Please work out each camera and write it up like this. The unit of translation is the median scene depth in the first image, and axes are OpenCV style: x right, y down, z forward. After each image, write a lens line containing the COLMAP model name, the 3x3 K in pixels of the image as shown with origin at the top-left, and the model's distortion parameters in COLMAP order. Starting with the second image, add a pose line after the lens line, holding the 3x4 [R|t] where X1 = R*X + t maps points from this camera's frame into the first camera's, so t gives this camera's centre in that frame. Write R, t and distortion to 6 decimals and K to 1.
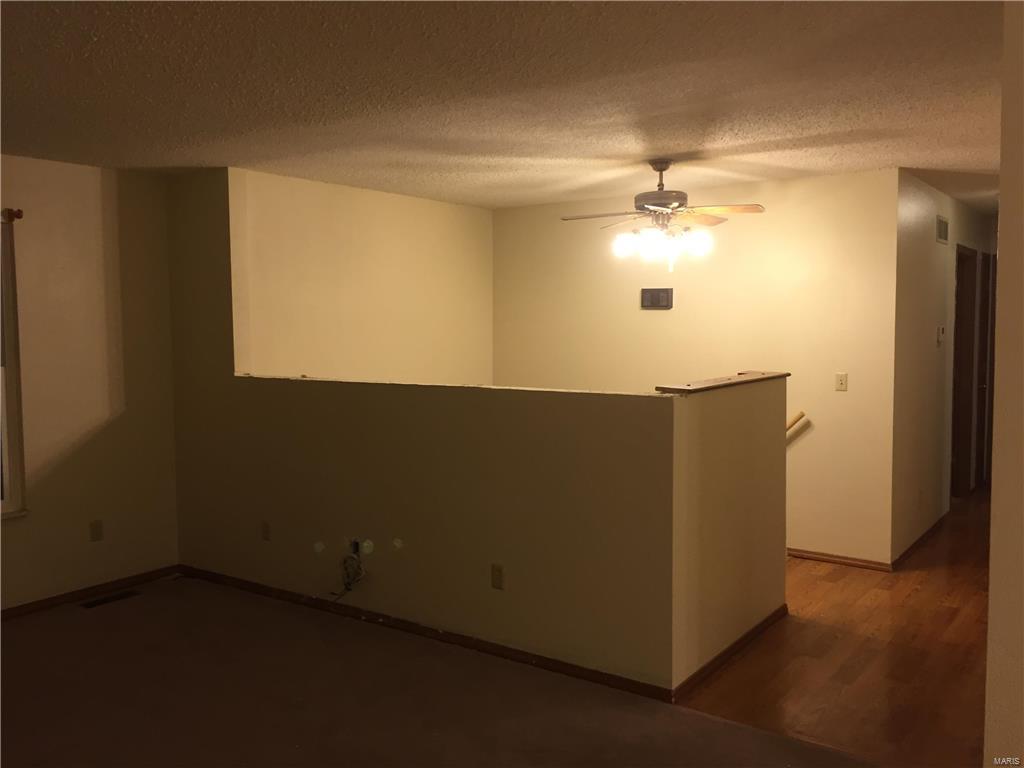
lens RADIAL K [[862.4, 0, 512.1], [0, 862.4, 379.7], [0, 0, 1]] dist [0.064980, -0.083058]
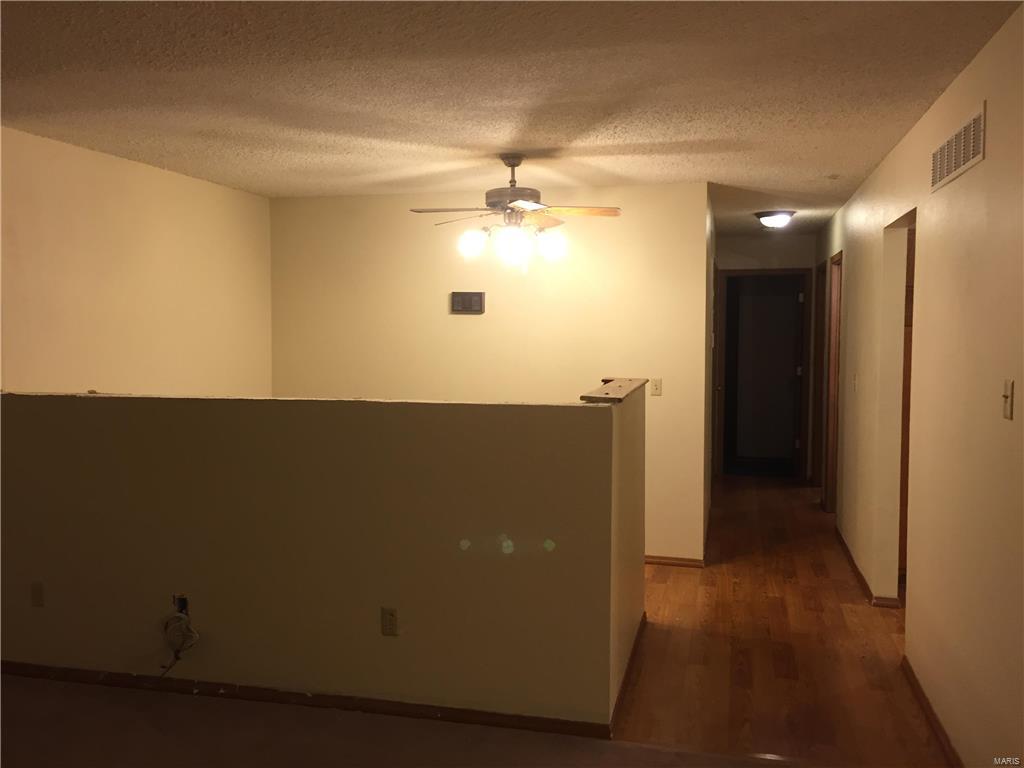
lens RADIAL K [[862.4, 0, 512.1], [0, 862.4, 379.7], [0, 0, 1]] dist [0.064980, -0.083058]
pose [[0.930075, -0.014792, 0.367072, -0.182117], [0.017834, 0.999829, -0.004896, -0.004613], [-0.366936, 0.011100, 0.930180, 0.130574]]
